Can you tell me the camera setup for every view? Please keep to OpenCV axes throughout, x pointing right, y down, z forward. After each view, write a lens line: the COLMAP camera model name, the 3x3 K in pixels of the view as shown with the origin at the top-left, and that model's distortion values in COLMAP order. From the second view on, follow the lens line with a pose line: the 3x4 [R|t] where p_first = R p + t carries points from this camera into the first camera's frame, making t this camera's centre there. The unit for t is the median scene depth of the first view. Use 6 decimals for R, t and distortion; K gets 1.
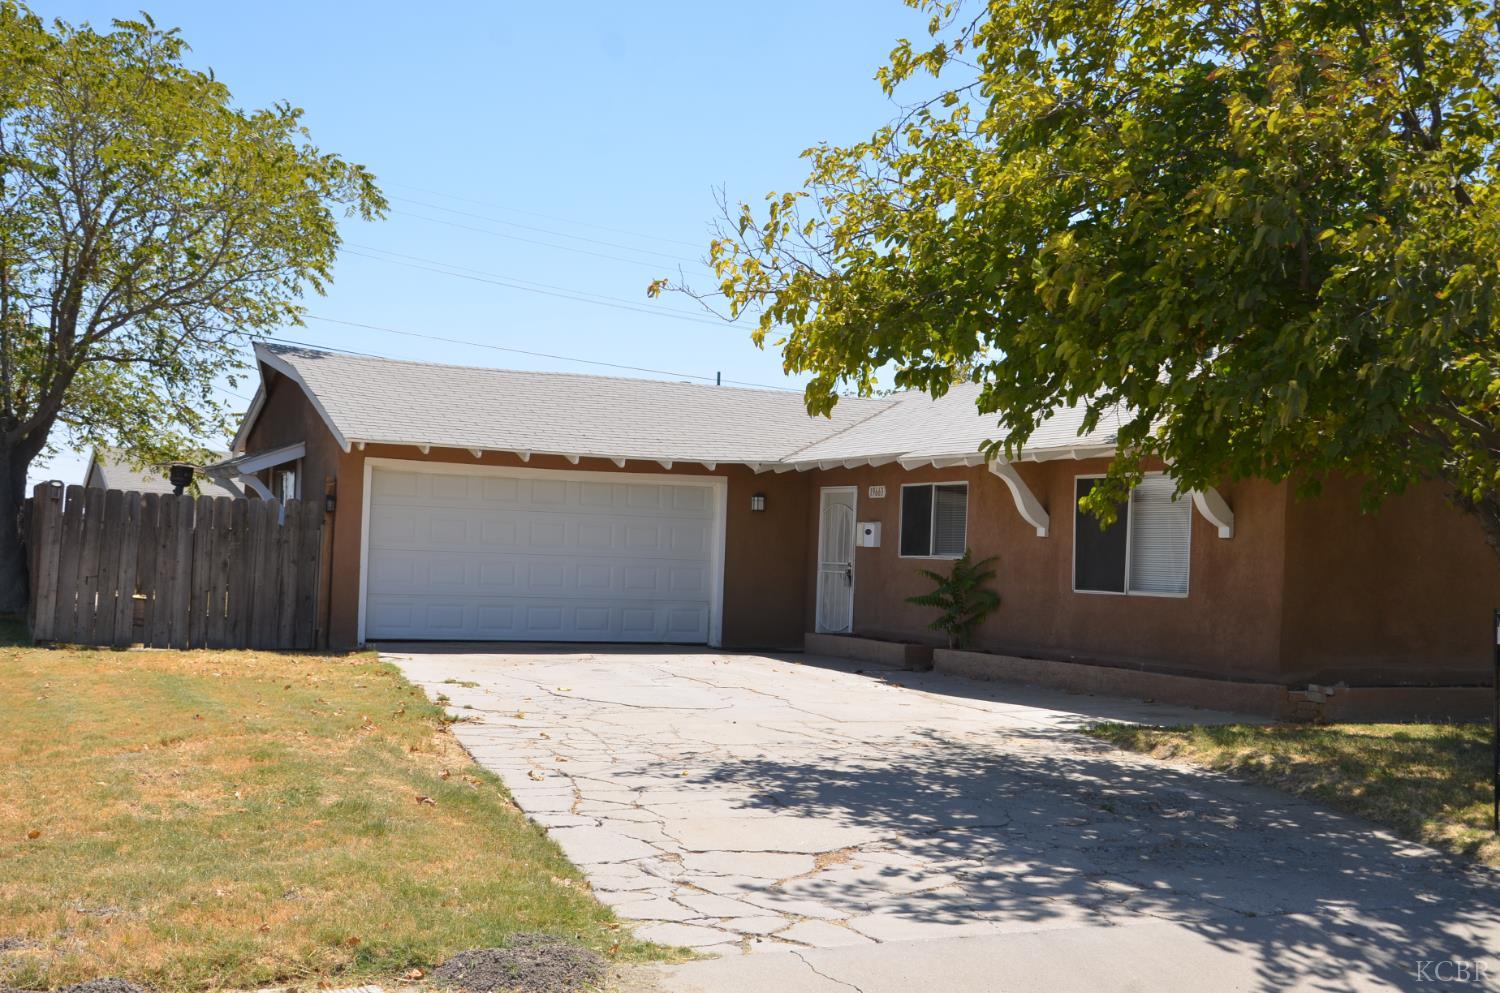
lens RADIAL K [[1823.7, 0, 750.0], [0, 1823.7, 496.5], [0, 0, 1]] dist [0.108125, 0.003577]
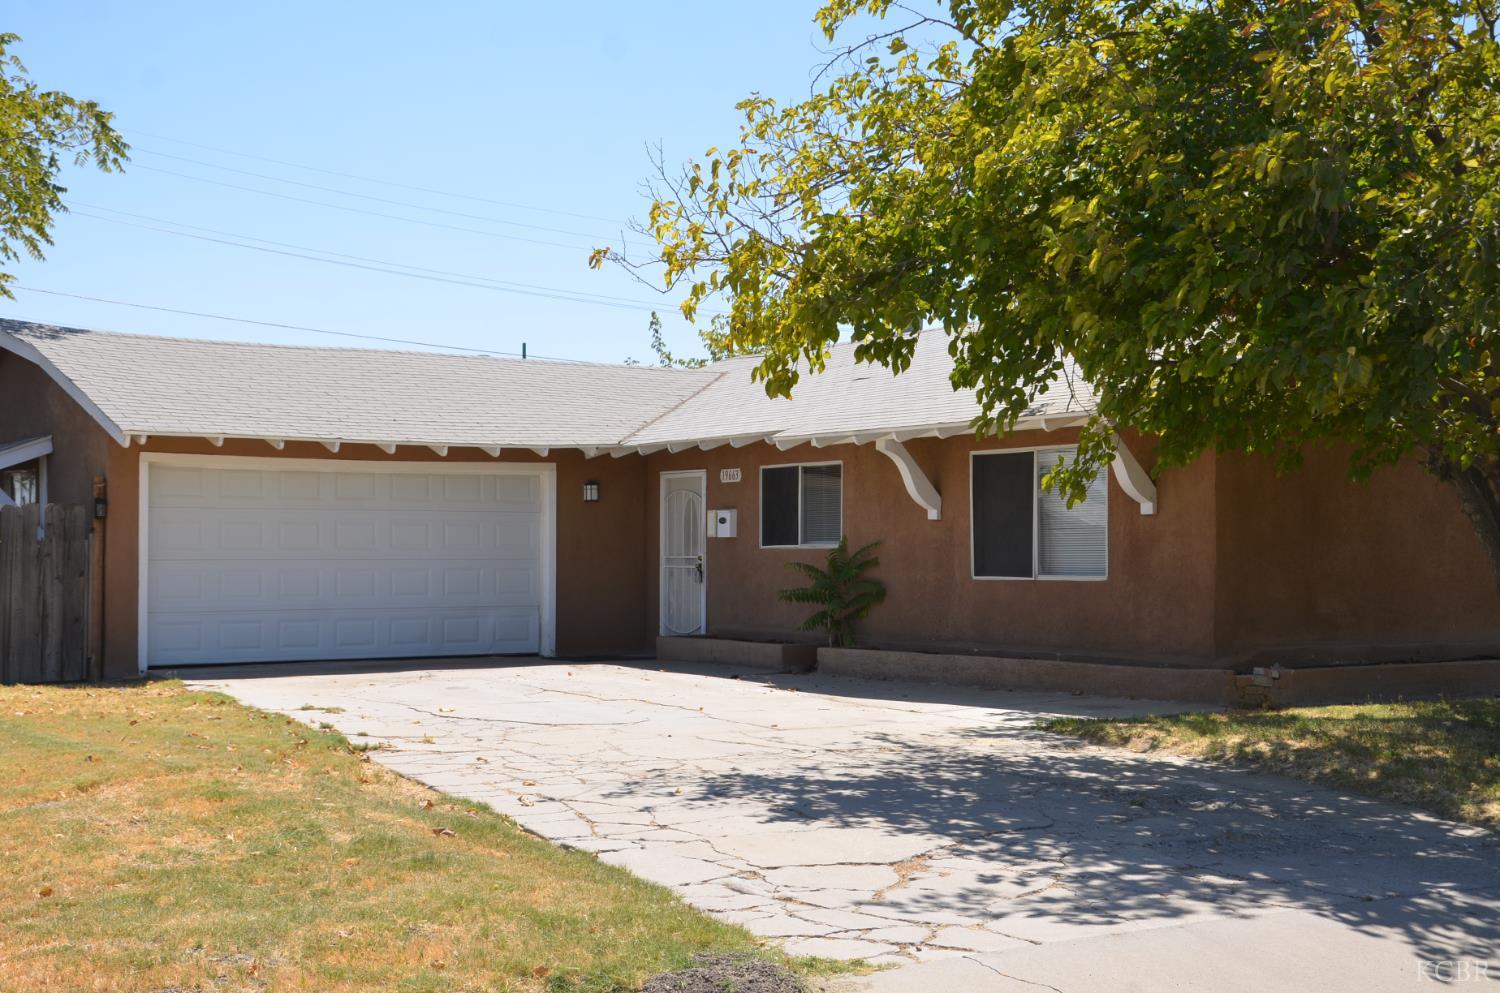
lens RADIAL K [[2118.9, 0, 750.0], [0, 2118.9, 496.5], [0, 0, 1]] dist [0.183656, 0.021761]
pose [[0.988357, -0.030828, 0.148995, -0.103496], [0.029595, 0.999507, 0.010485, -0.003926], [-0.149245, -0.005953, 0.988782, -0.037927]]
